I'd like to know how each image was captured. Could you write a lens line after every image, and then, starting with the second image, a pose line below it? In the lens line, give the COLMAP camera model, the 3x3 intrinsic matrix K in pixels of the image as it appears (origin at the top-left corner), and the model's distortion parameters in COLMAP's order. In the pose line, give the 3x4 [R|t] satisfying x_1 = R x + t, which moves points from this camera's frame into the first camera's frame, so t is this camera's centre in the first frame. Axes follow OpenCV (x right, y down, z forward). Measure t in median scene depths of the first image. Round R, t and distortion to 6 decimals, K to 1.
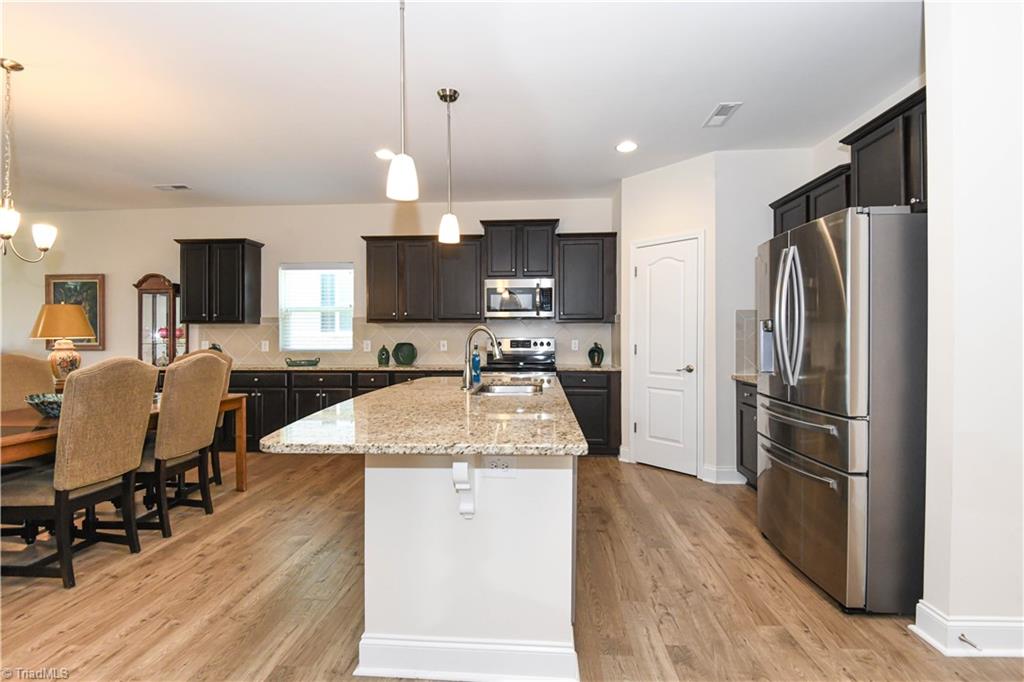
lens RADIAL K [[482.2, 0, 507.2], [0, 482.2, 335.9], [0, 0, 1]] dist [0.006523, -0.010802]
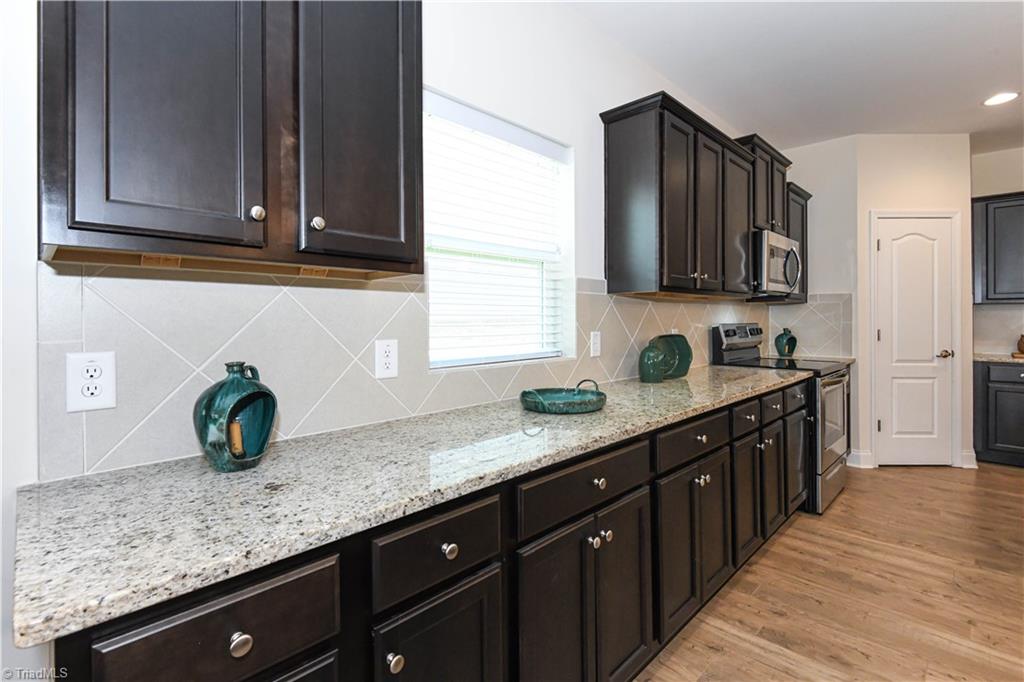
lens RADIAL K [[482.2, 0, 498.3], [0, 482.2, 318.4], [0, 0, 1]] dist [0.006523, -0.010802]
pose [[0.657008, 0.001197, 0.753883, -0.726310], [0.004955, 0.999970, -0.005906, -0.000201], [-0.753867, 0.007616, 0.656983, 0.829410]]
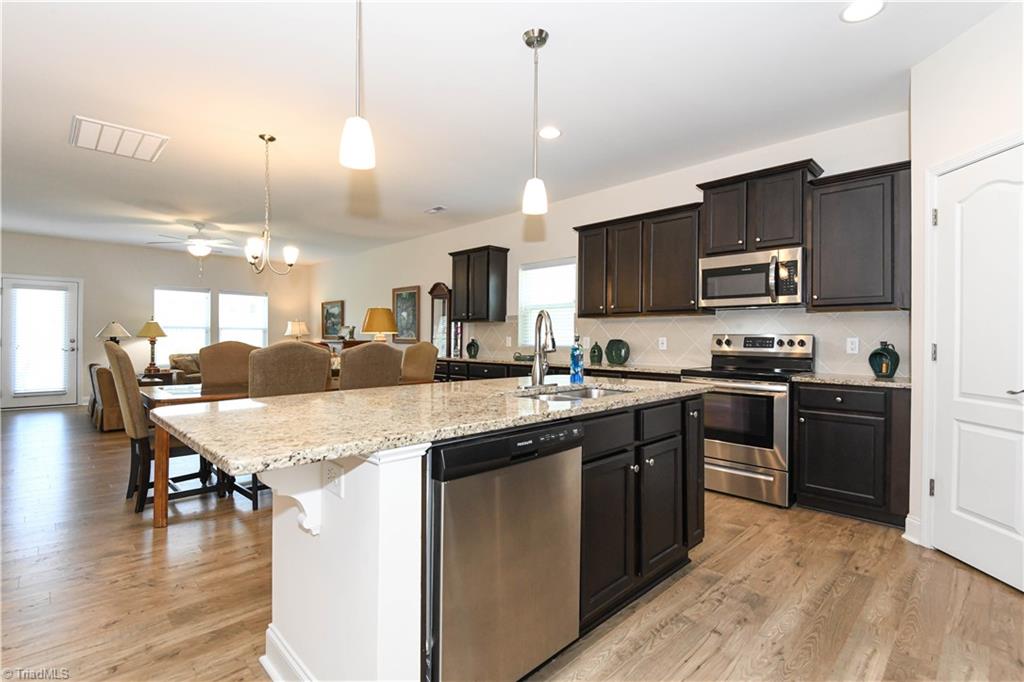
lens RADIAL K [[482.2, 0, 504.7], [0, 482.2, 334.9], [0, 0, 1]] dist [0.006523, -0.010802]
pose [[0.743951, 0.002487, -0.668230, 0.235827], [-0.010082, 0.999921, -0.007503, 0.014923], [0.668158, 0.012319, 0.743917, 0.200377]]
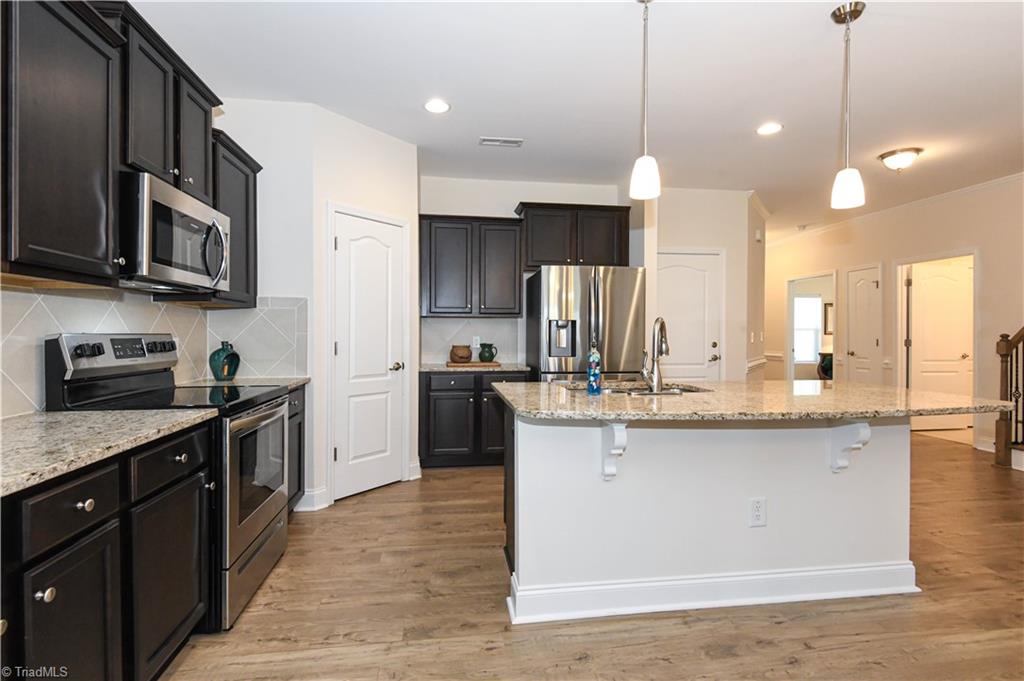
lens RADIAL K [[482.2, 0, 504.6], [0, 482.2, 339.7], [0, 0, 1]] dist [0.006523, -0.010802]
pose [[-0.207757, -0.010649, 0.978123, -0.447535], [0.000950, 0.999938, 0.011088, 0.005704], [-0.978180, 0.003233, -0.207734, 0.788526]]
